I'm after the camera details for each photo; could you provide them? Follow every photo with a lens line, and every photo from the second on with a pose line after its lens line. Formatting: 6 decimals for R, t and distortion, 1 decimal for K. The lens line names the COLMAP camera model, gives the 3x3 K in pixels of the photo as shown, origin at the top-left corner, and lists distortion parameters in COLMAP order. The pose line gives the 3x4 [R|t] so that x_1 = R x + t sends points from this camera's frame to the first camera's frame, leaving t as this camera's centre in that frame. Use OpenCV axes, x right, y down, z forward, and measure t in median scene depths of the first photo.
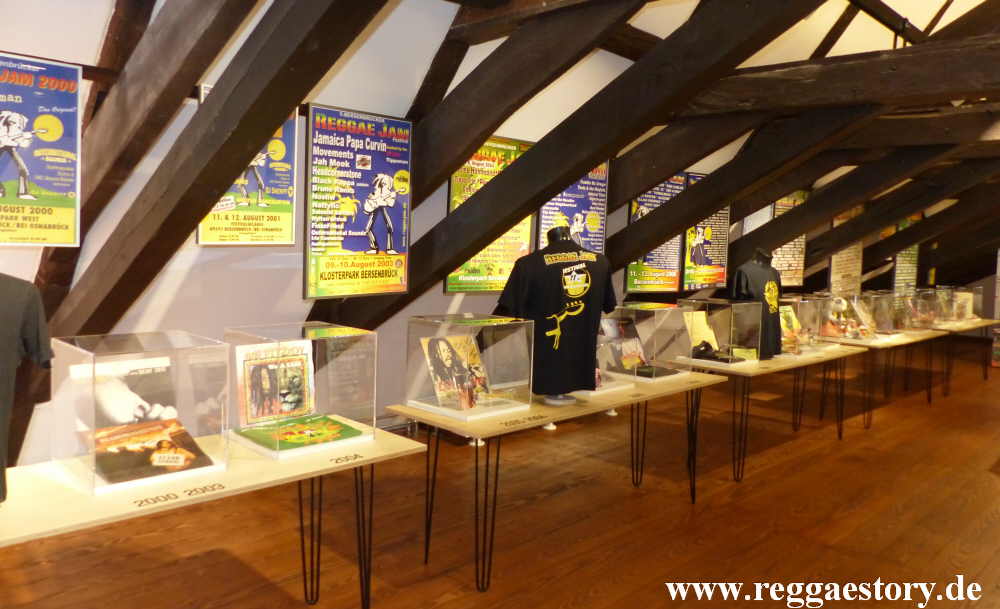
lens RADIAL K [[720.1, 0, 500.9], [0, 720.1, 299.1], [0, 0, 1]] dist [-0.011919, -0.001346]
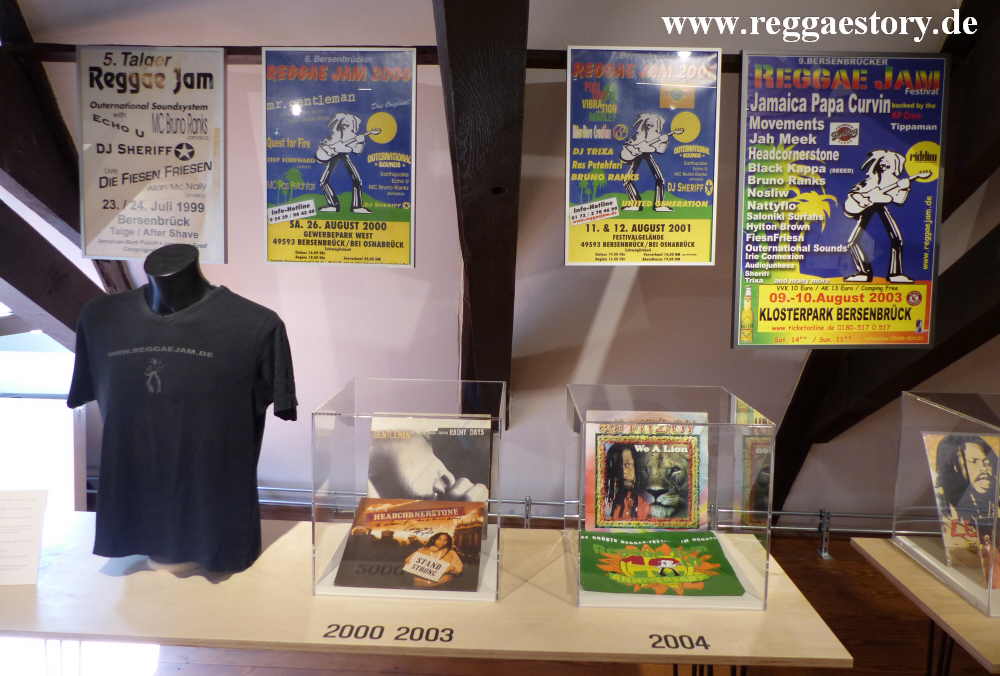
lens RADIAL K [[754.6, 0, 486.9], [0, 754.6, 306.1], [0, 0, 1]] dist [-0.026726, 0.013117]
pose [[0.686428, 0.040055, -0.726094, 0.081155], [-0.055749, 0.998442, 0.002376, -0.029261], [0.725058, 0.038848, 0.687591, 0.375332]]
